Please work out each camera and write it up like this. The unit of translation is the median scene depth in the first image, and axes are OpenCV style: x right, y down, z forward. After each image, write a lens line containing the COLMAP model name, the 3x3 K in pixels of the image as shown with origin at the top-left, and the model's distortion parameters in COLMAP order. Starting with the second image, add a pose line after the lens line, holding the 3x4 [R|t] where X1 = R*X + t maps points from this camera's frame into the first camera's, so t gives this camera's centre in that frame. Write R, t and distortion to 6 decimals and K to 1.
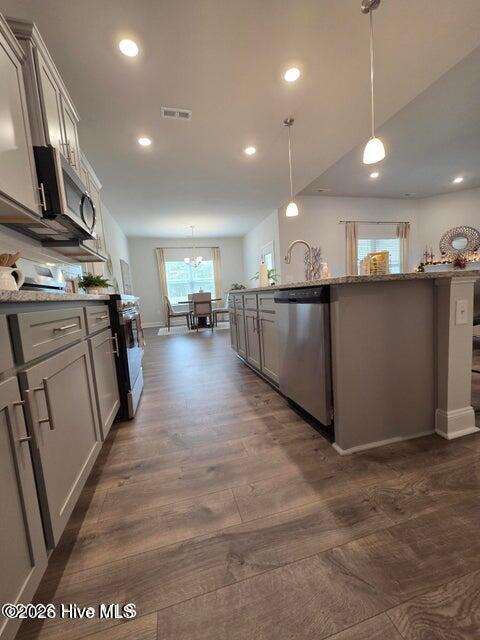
lens RADIAL K [[262.6, 0, 241.5], [0, 262.6, 323.8], [0, 0, 1]] dist [0.001205, 0.000067]
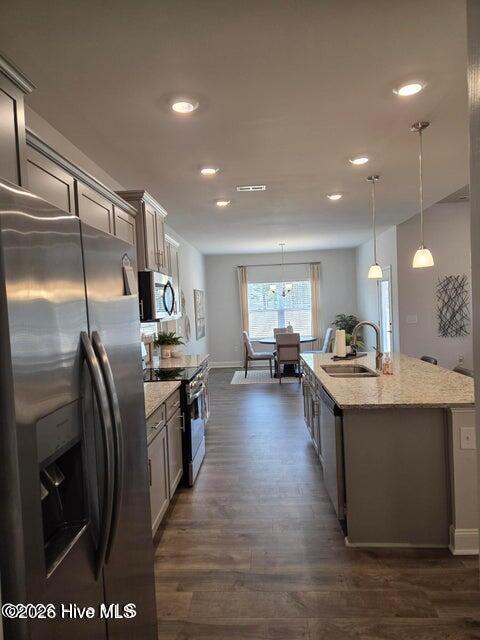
lens RADIAL K [[427.2, 0, 240.5], [0, 427.2, 319.1], [0, 0, 1]] dist [0.078911, -0.057962]
pose [[0.949222, 0.039044, -0.312175, 0.449146], [-0.057933, 0.996993, -0.051462, -0.365645], [0.309227, 0.066934, 0.948630, -0.997800]]
